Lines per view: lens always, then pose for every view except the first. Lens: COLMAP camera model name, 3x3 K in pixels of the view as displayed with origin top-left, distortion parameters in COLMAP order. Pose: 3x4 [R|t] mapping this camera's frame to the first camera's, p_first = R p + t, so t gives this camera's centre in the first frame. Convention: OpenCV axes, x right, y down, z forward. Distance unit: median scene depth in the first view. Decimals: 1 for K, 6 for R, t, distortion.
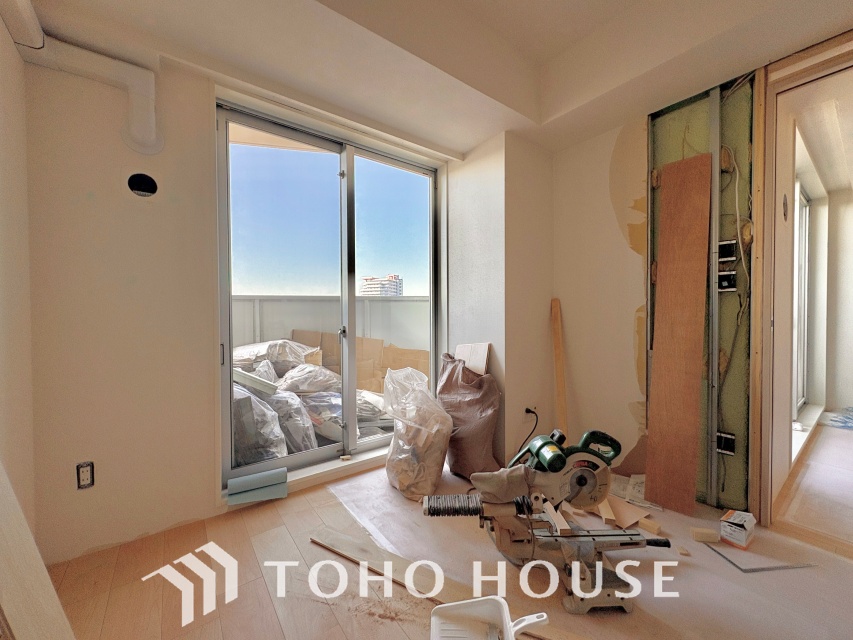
lens RADIAL K [[339.4, 0, 427.0], [0, 339.4, 320.6], [0, 0, 1]] dist [-0.000153, 0.000058]
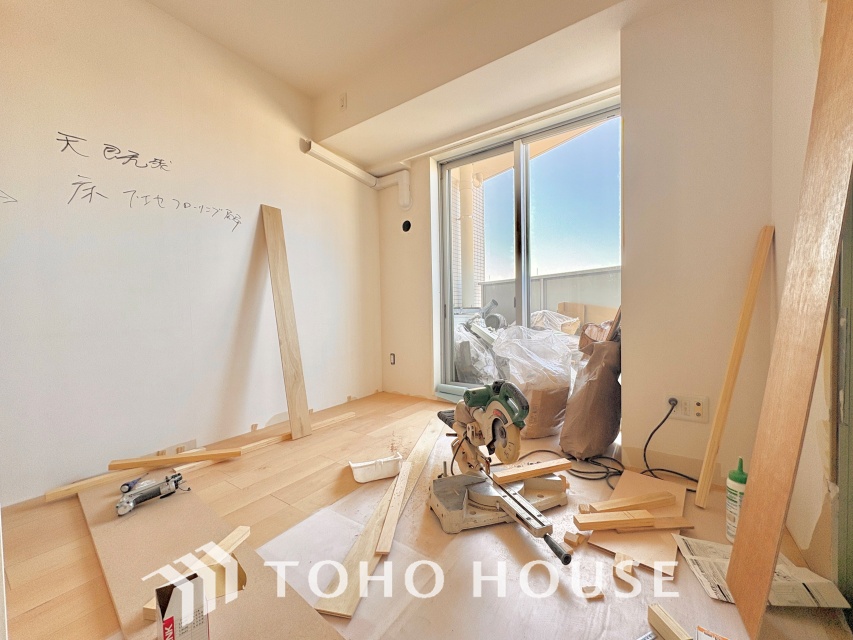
lens RADIAL K [[339.4, 0, 427.0], [0, 339.4, 320.6], [0, 0, 1]] dist [-0.000153, 0.000058]
pose [[0.314388, 0.024570, -0.948977, 0.869261], [0.002346, 0.999642, 0.026659, 0.089557], [0.949292, -0.010608, 0.314218, 0.339051]]
